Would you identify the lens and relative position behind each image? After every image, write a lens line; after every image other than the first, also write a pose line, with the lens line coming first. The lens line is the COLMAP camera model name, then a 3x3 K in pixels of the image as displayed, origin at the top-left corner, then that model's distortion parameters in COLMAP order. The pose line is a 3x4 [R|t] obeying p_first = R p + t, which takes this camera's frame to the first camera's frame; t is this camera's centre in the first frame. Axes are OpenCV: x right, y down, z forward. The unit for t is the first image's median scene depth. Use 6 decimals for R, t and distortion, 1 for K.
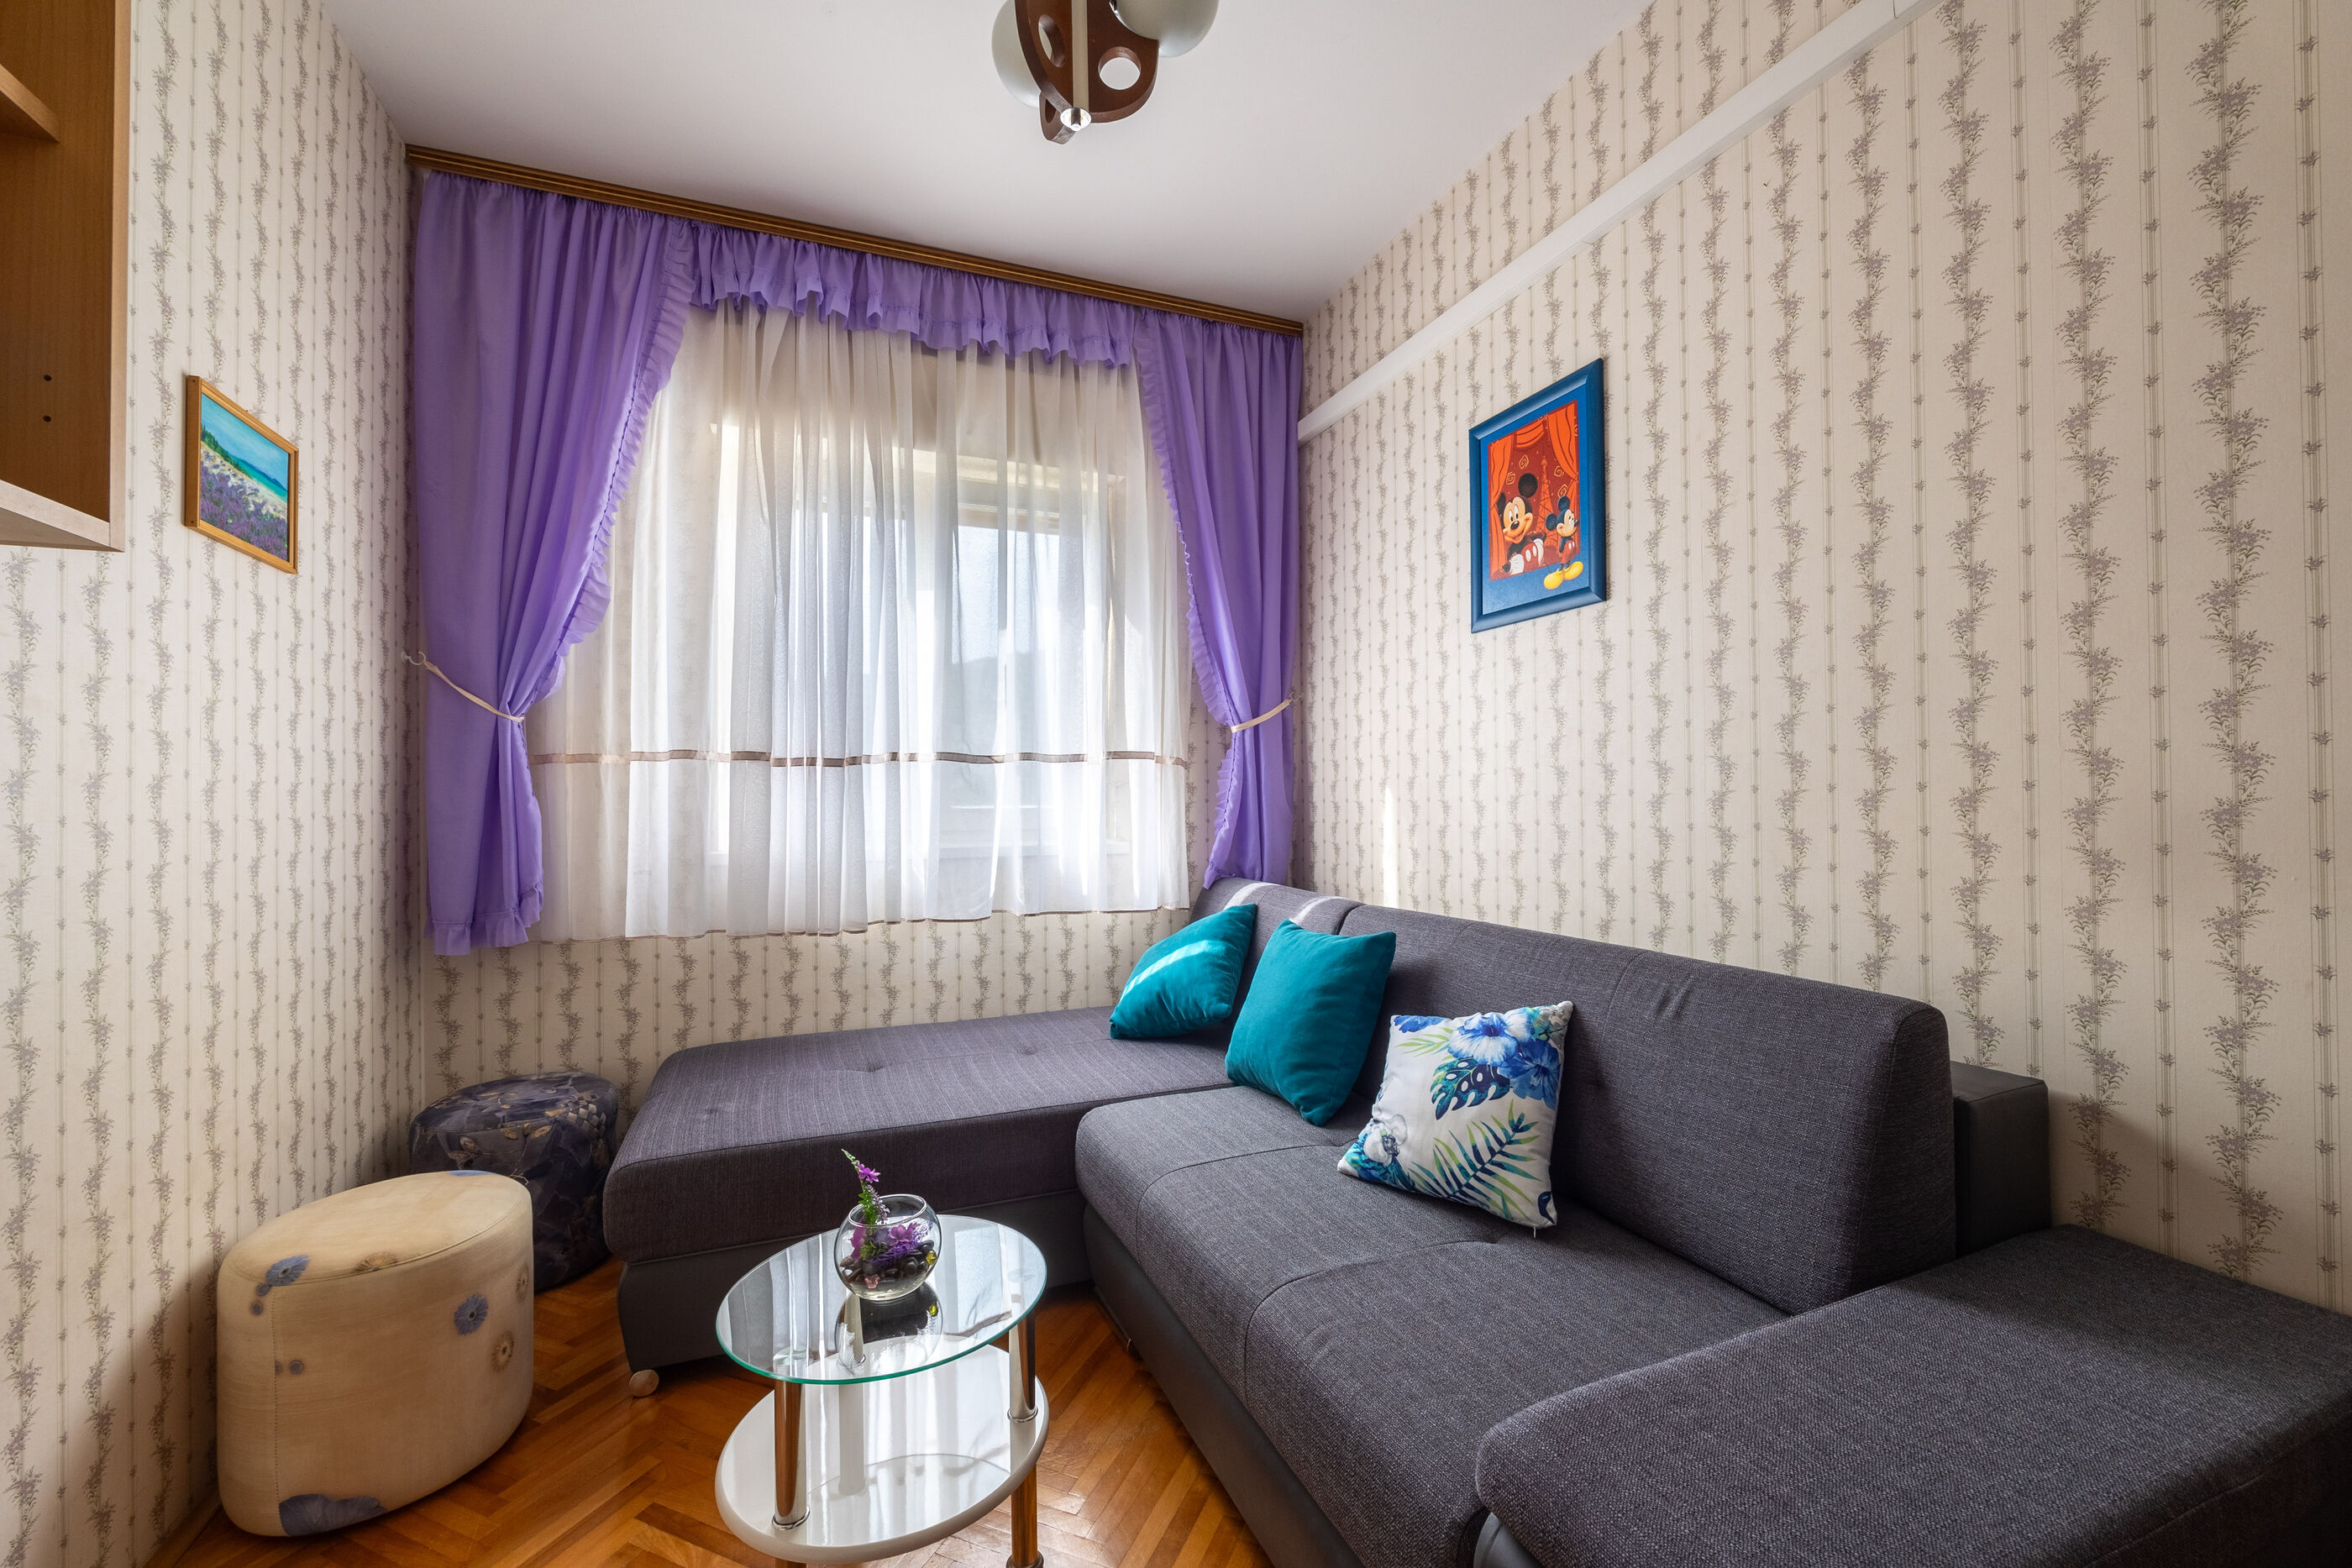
lens RADIAL K [[936.4, 0, 1190.3], [0, 936.4, 796.2], [0, 0, 1]] dist [-0.001751, -0.000050]
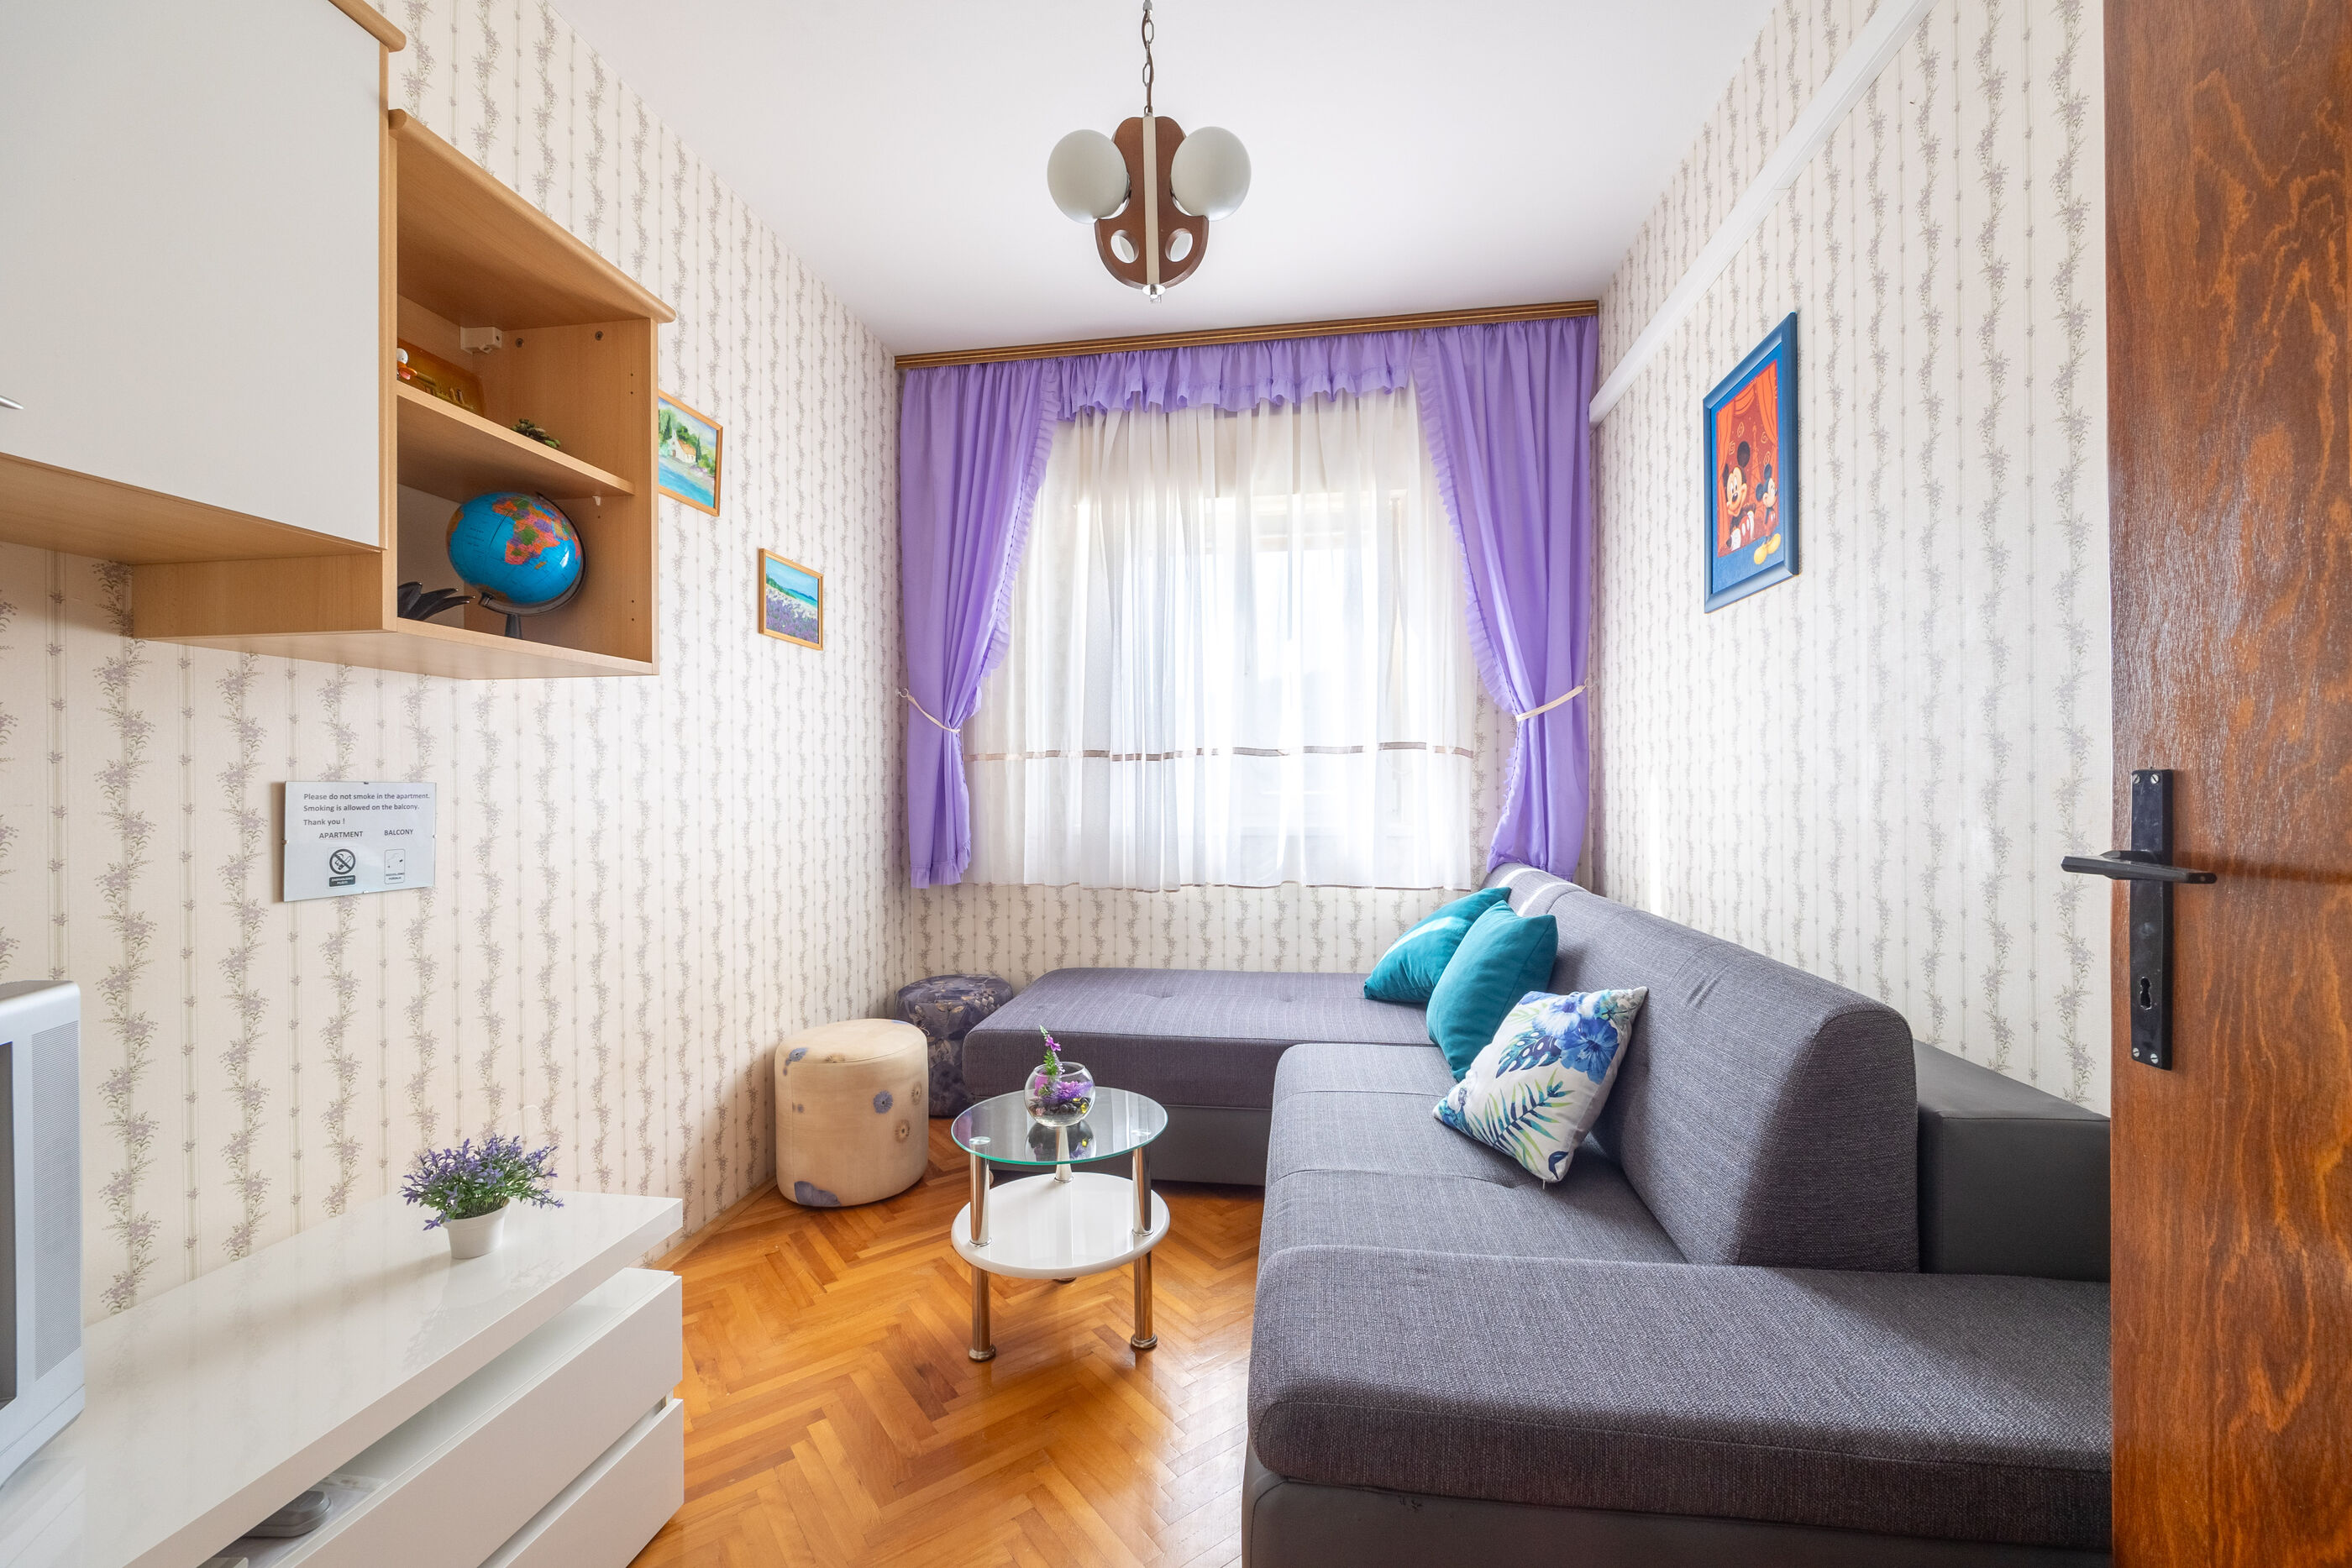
lens RADIAL K [[928.3, 0, 1183.4], [0, 928.3, 799.4], [0, 0, 1]] dist [-0.004811, -0.000151]
pose [[0.866123, 0.010157, -0.499727, 0.358986], [-0.000369, 0.999806, 0.019681, -0.004225], [0.499830, -0.016861, 0.865959, -0.095718]]
